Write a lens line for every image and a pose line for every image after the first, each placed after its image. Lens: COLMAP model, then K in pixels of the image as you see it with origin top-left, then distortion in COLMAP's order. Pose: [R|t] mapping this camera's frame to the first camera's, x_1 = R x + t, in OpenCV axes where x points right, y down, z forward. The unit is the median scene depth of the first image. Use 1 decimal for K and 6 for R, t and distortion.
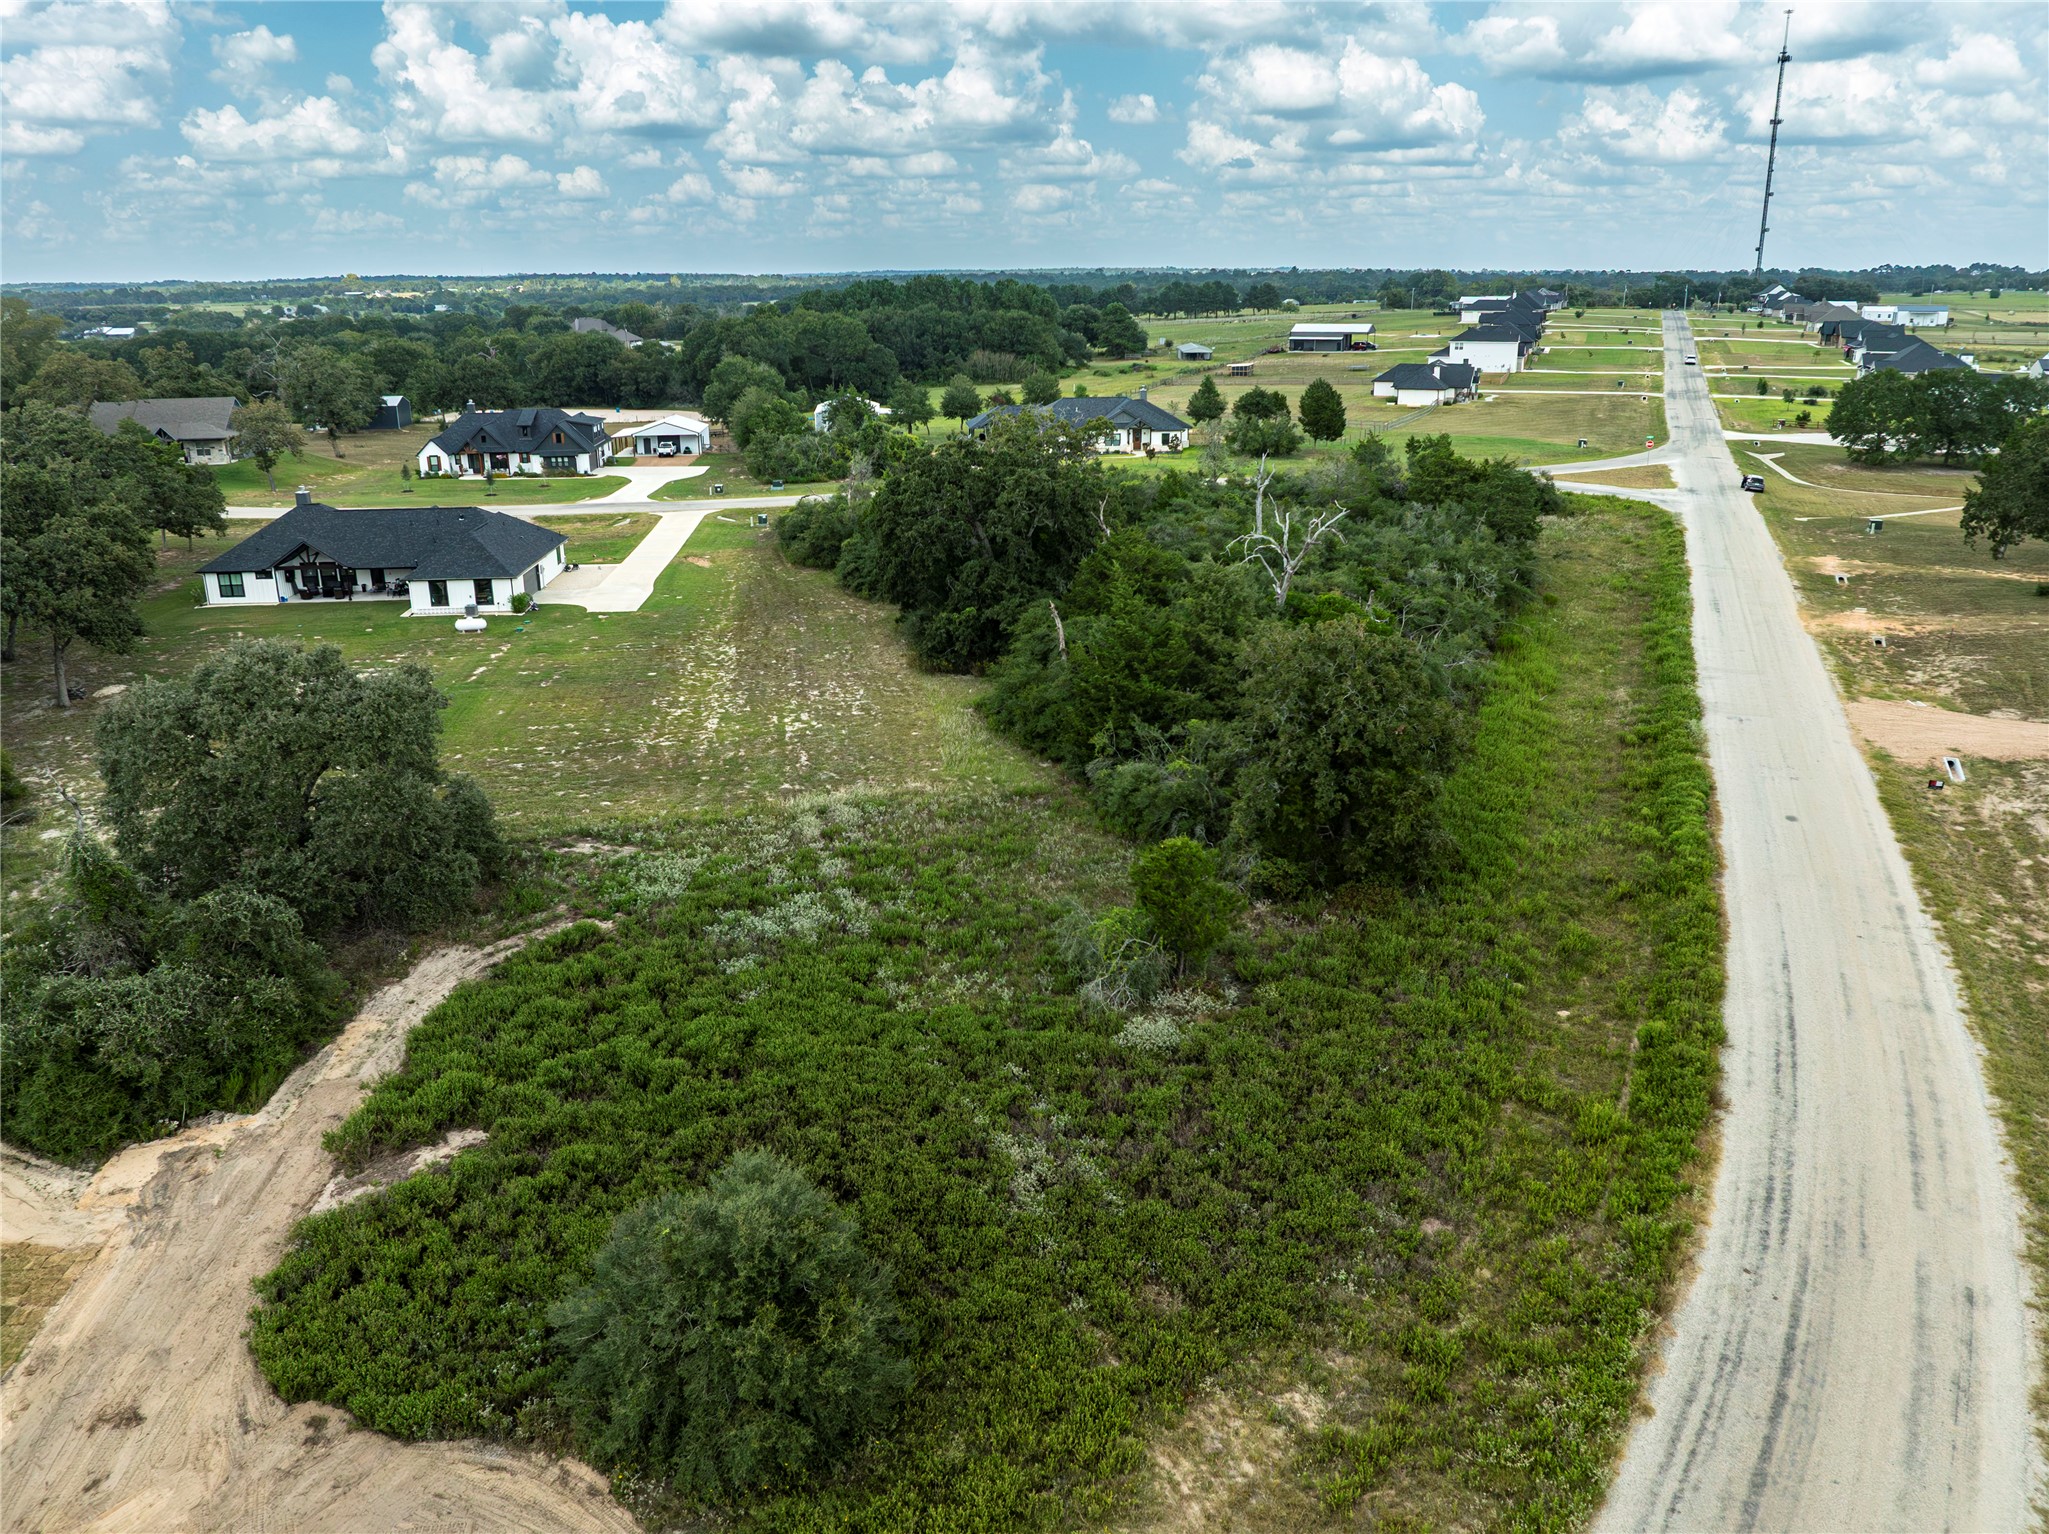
lens RADIAL K [[1438.6, 0, 1024.5], [0, 1438.6, 767.0], [0, 0, 1]] dist [-0.033991, -0.001170]
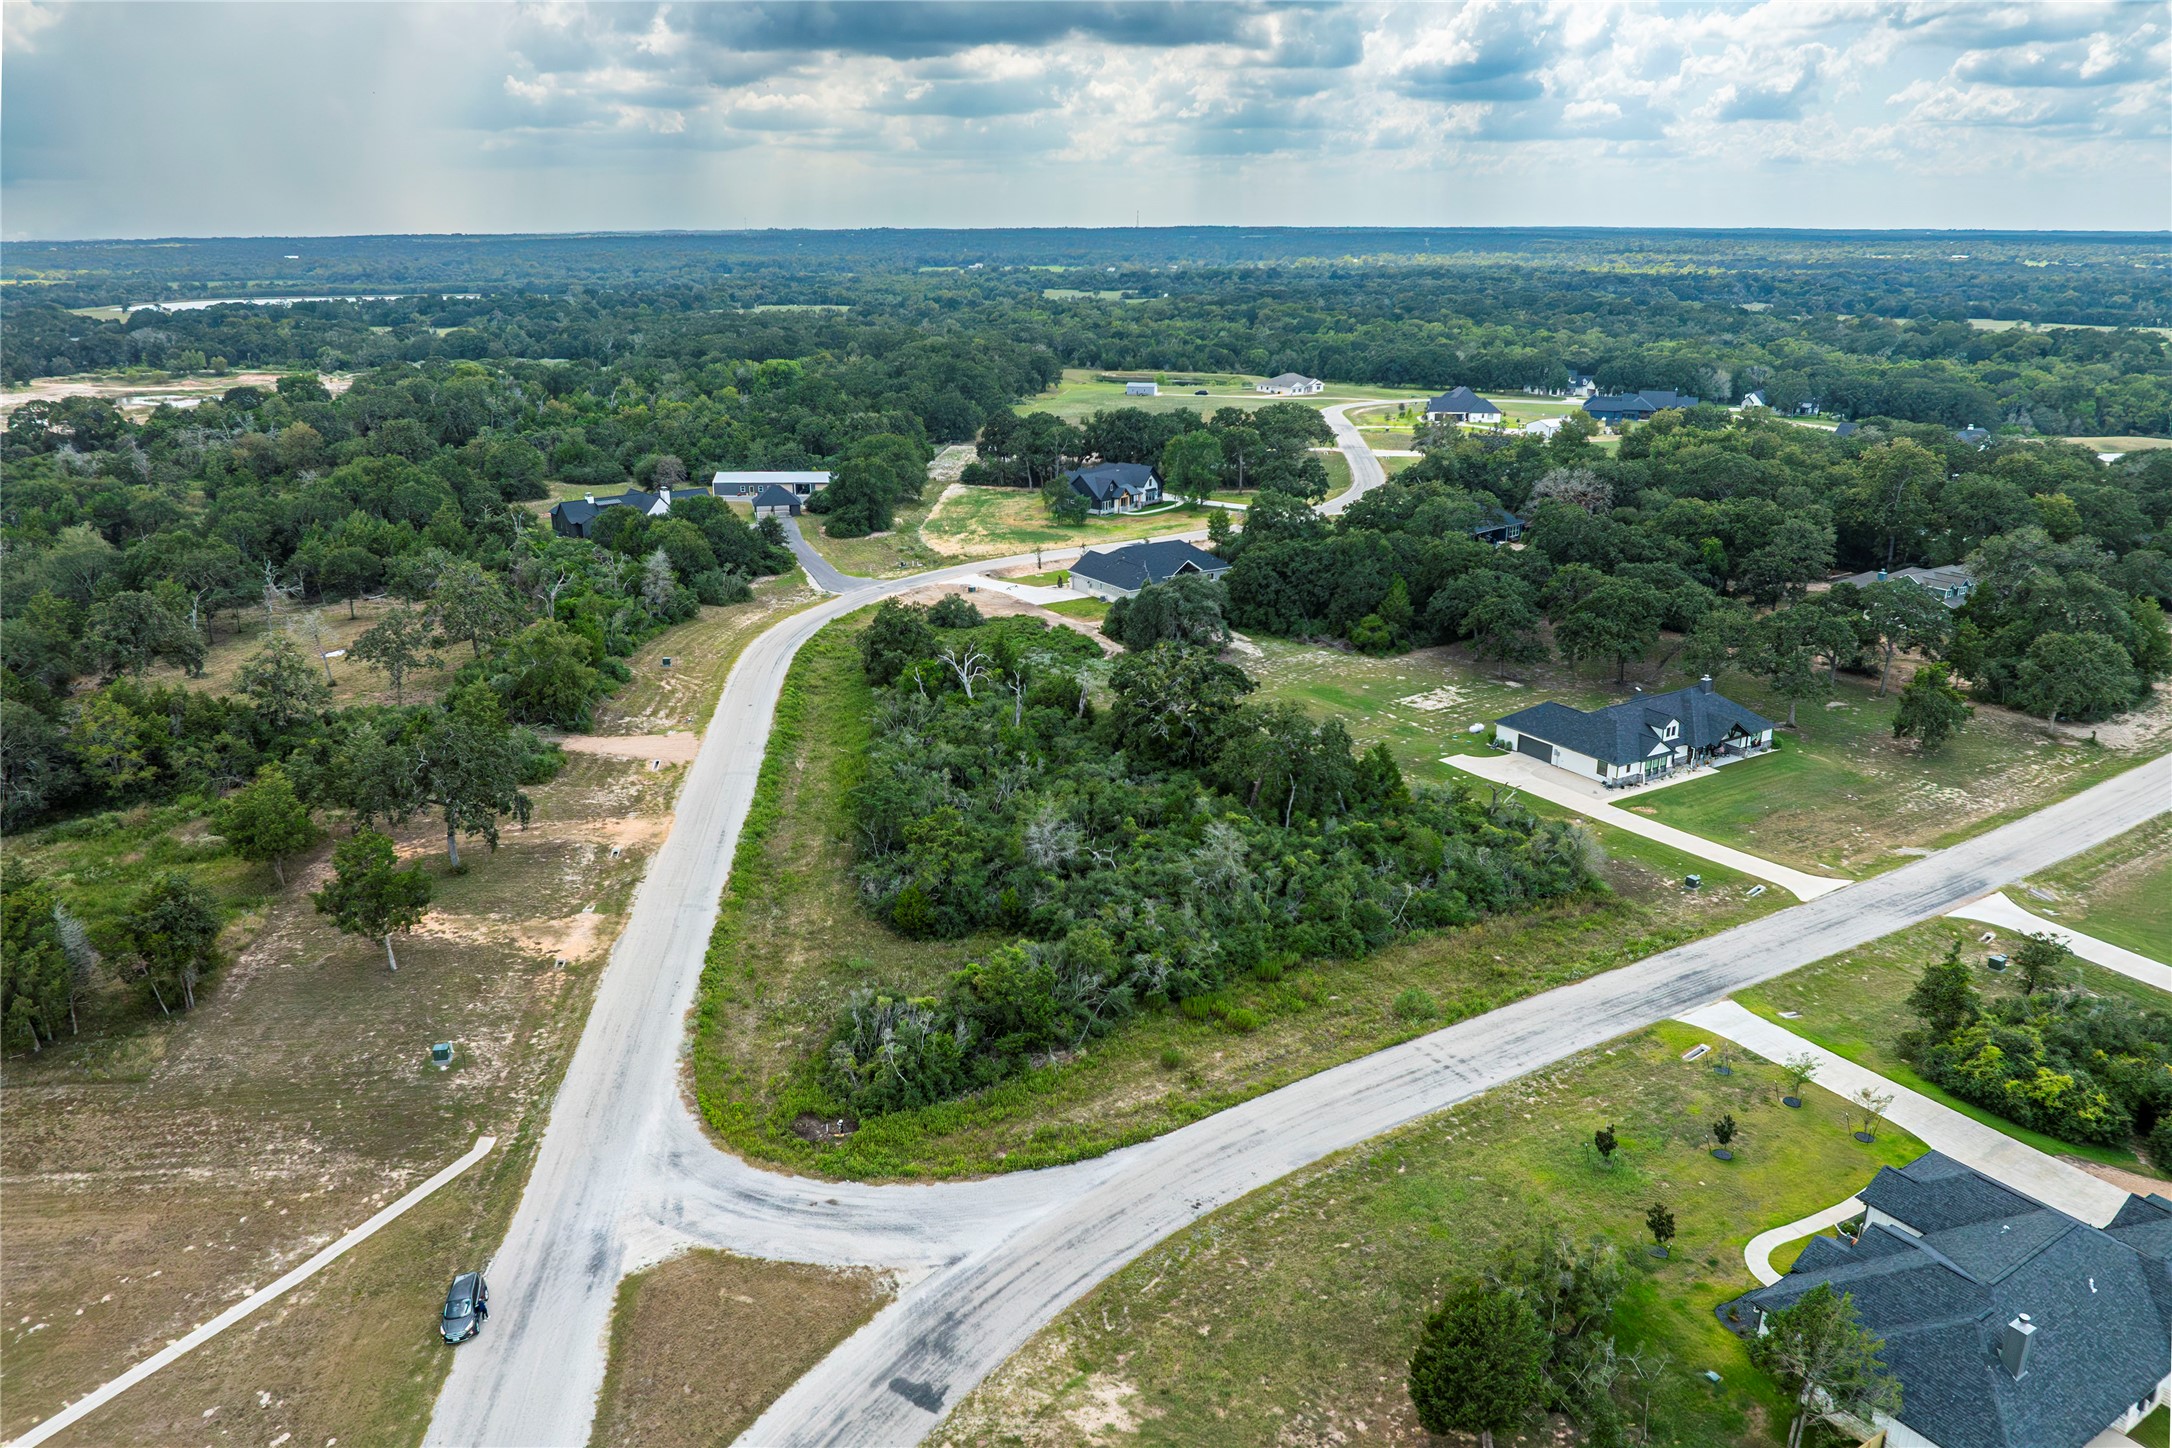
lens RADIAL K [[1545.4, 0, 1086.0], [0, 1545.4, 724.0], [0, 0, 1]] dist [-0.041357, -0.004500]
pose [[-0.876967, 0.150410, -0.456406, 1.023803], [-0.159216, 0.805168, 0.571274, -1.335403], [0.453409, 0.573656, -0.682158, 2.567798]]
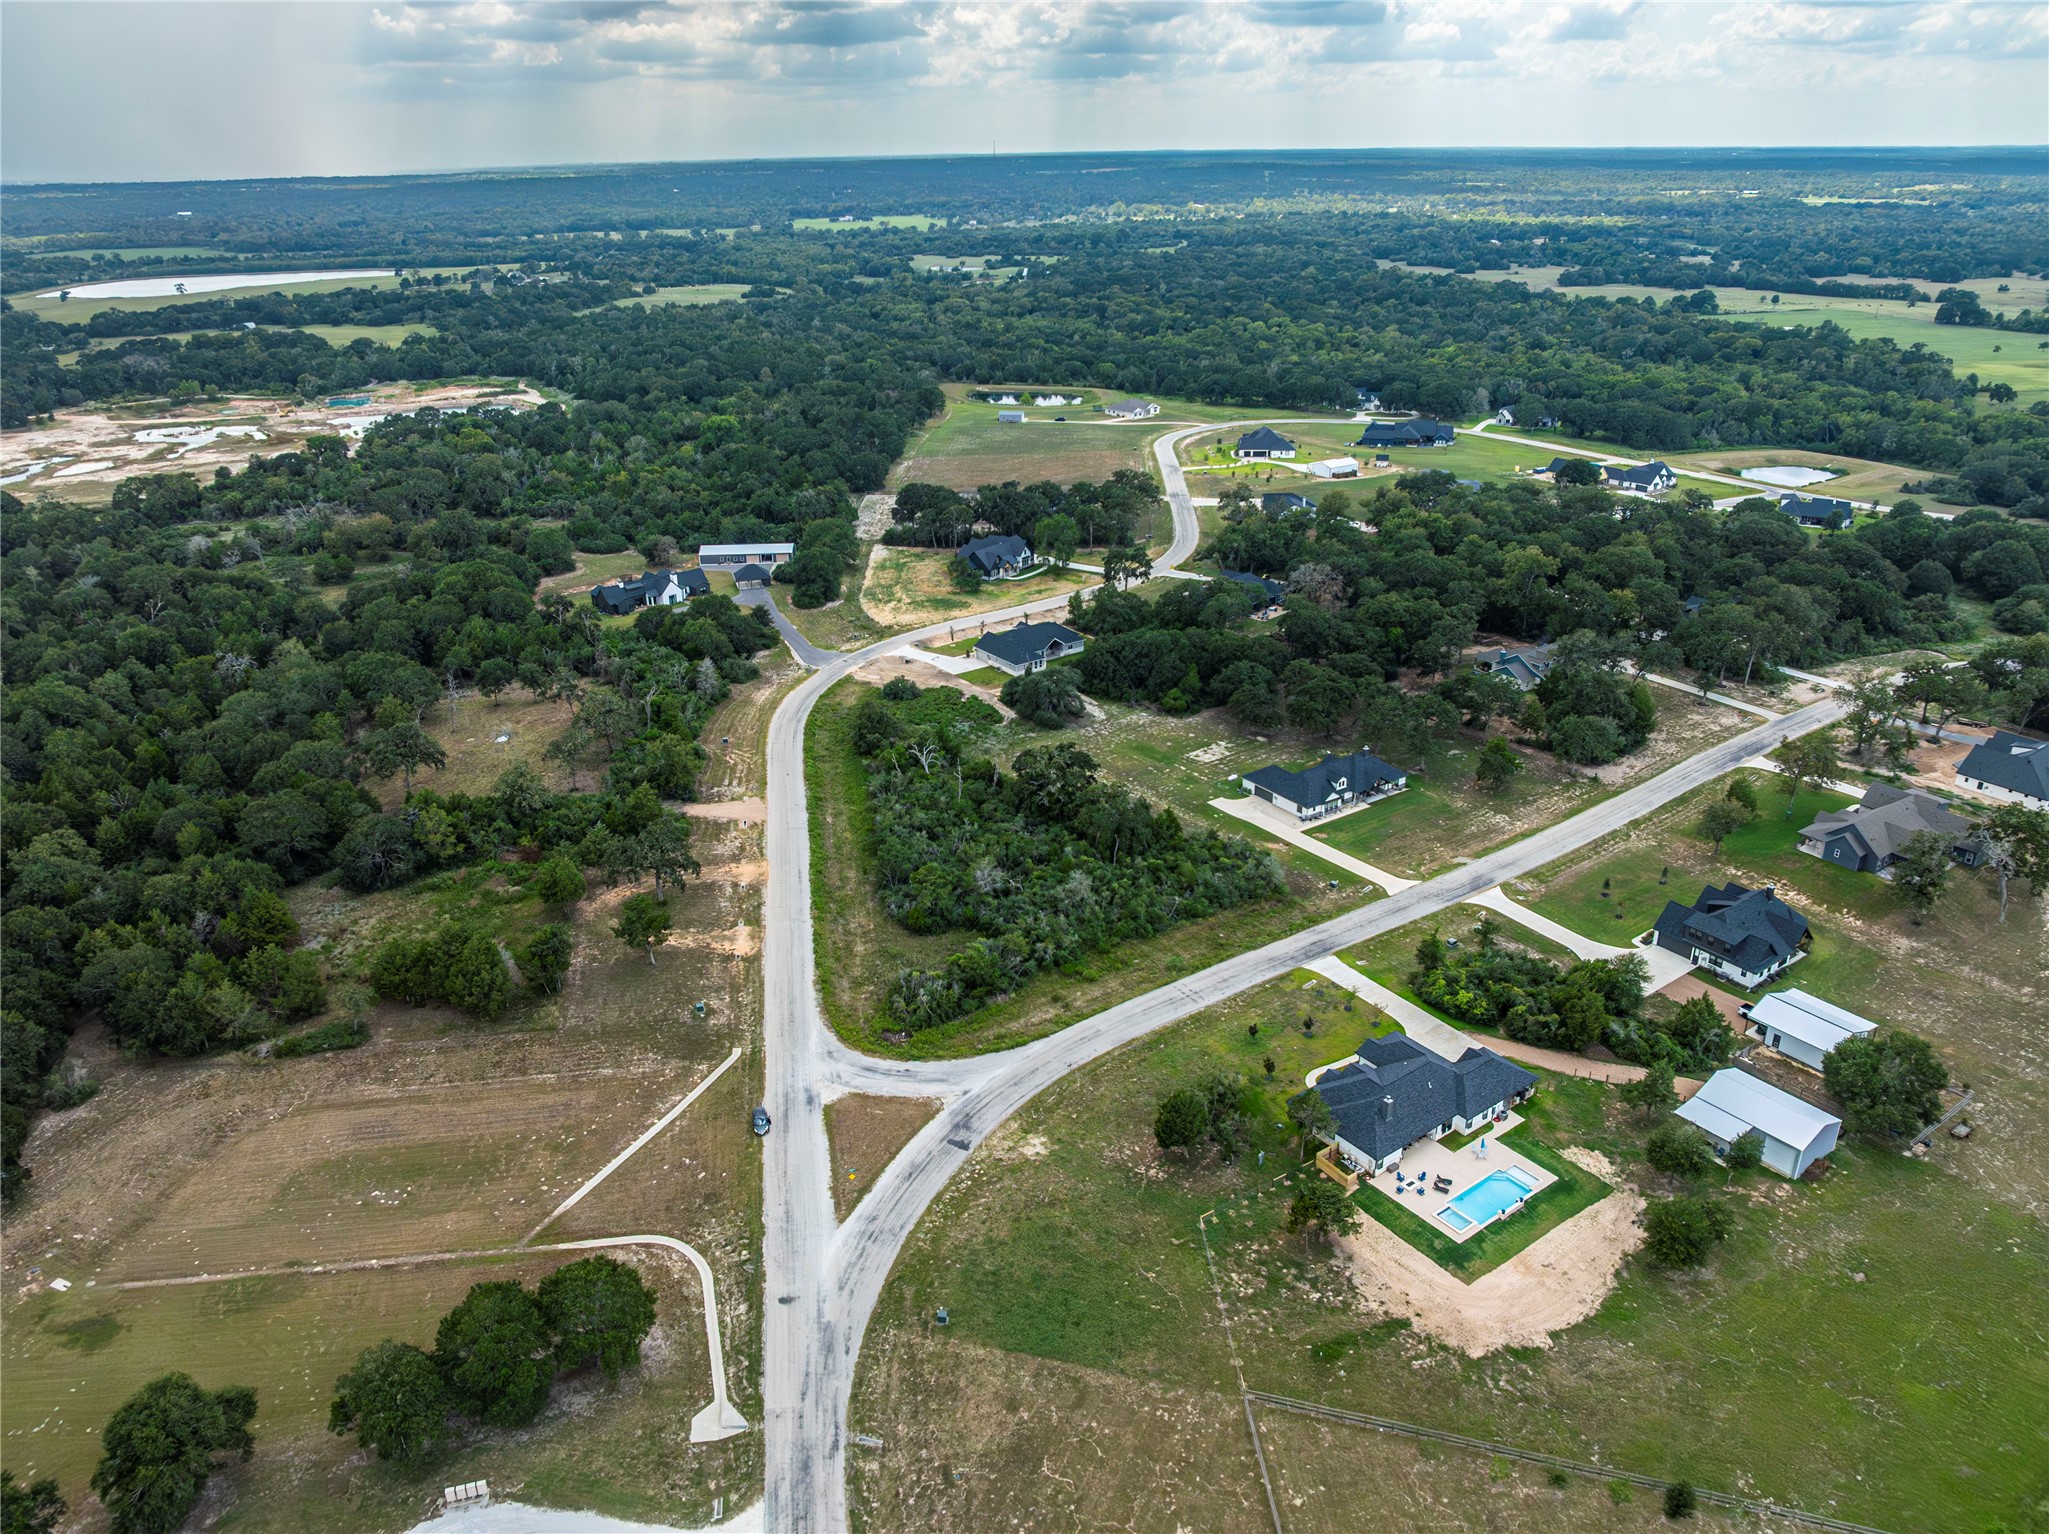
lens RADIAL K [[1438.6, 0, 1024.5], [0, 1438.6, 767.0], [0, 0, 1]] dist [-0.033991, -0.001170]
pose [[-0.850907, 0.219818, -0.477113, 1.569423], [-0.163510, 0.752296, 0.638213, -2.276670], [0.499220, 0.621073, -0.604192, 3.118703]]
